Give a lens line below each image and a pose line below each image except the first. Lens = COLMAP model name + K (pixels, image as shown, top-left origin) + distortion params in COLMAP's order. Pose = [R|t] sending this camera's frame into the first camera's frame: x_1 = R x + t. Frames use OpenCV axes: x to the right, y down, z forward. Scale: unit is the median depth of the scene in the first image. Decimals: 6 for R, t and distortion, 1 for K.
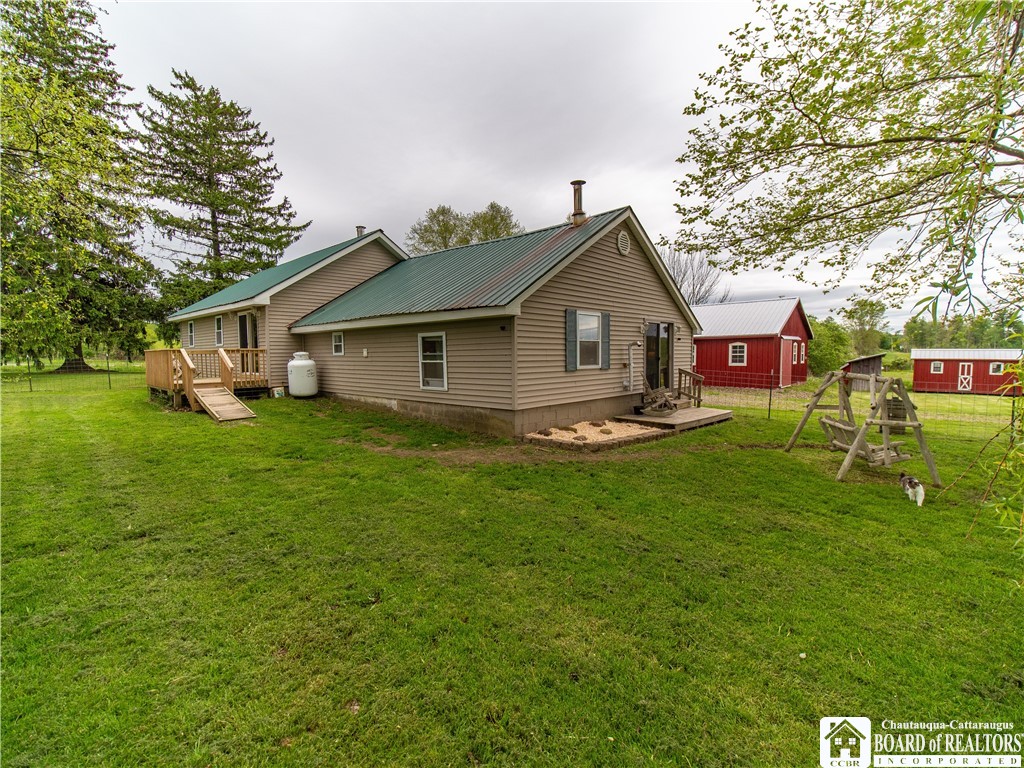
lens RADIAL K [[454.6, 0, 514.5], [0, 454.6, 386.9], [0, 0, 1]] dist [-0.009904, -0.003164]
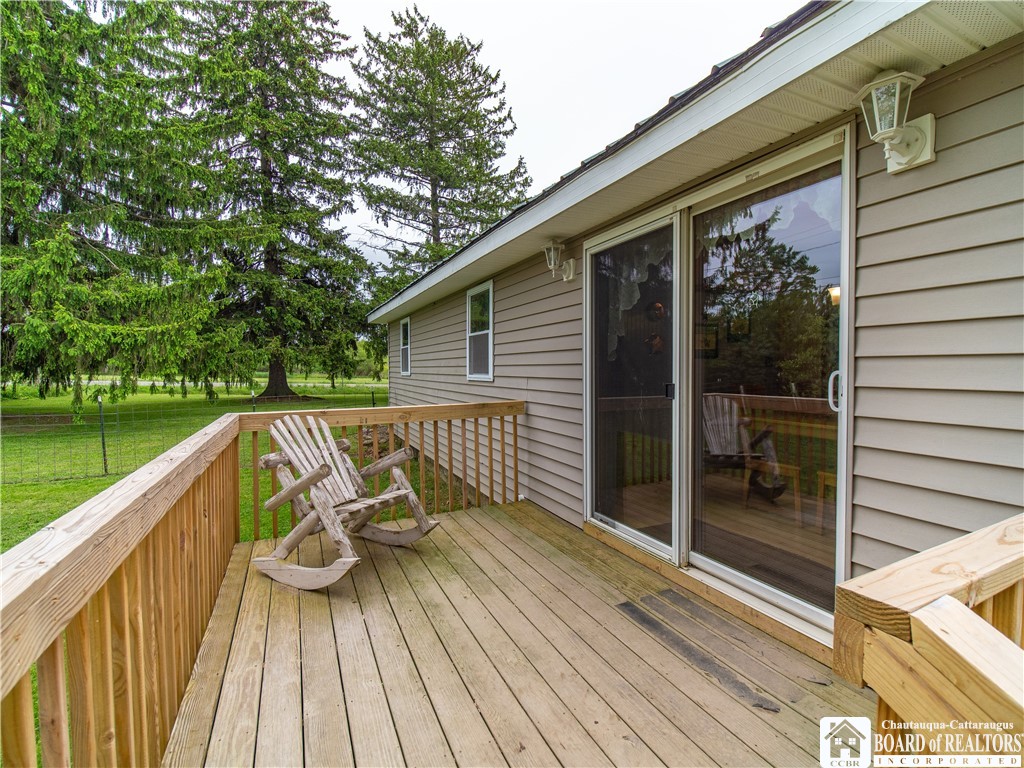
lens RADIAL K [[454.6, 0, 511.8], [0, 454.6, 390.5], [0, 0, 1]] dist [-0.009904, -0.003164]
pose [[0.925254, 0.014514, -0.379071, -0.467995], [-0.021551, 0.999665, -0.014328, -0.072473], [0.378736, 0.021427, 0.925257, 0.652480]]
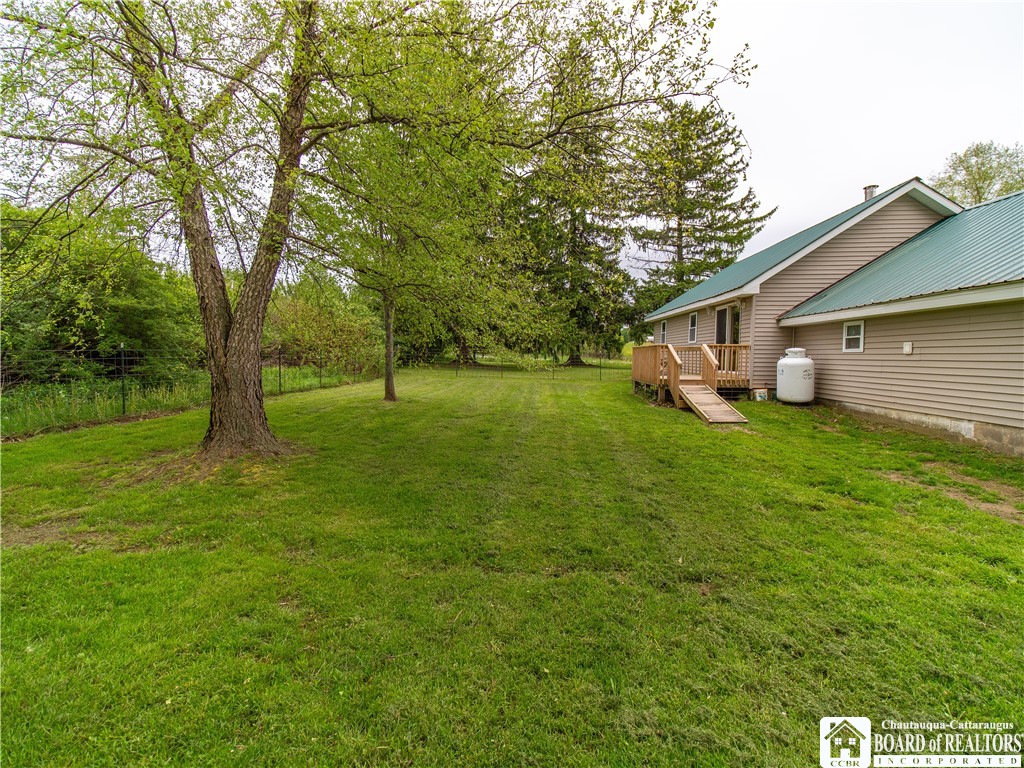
lens RADIAL K [[454.6, 0, 511.6], [0, 454.6, 384.8], [0, 0, 1]] dist [-0.009904, -0.003164]
pose [[0.624696, 0.060484, -0.778522, -0.111750], [-0.066673, 0.997486, 0.023996, 0.002808], [0.778016, 0.036917, 0.627159, 0.068232]]
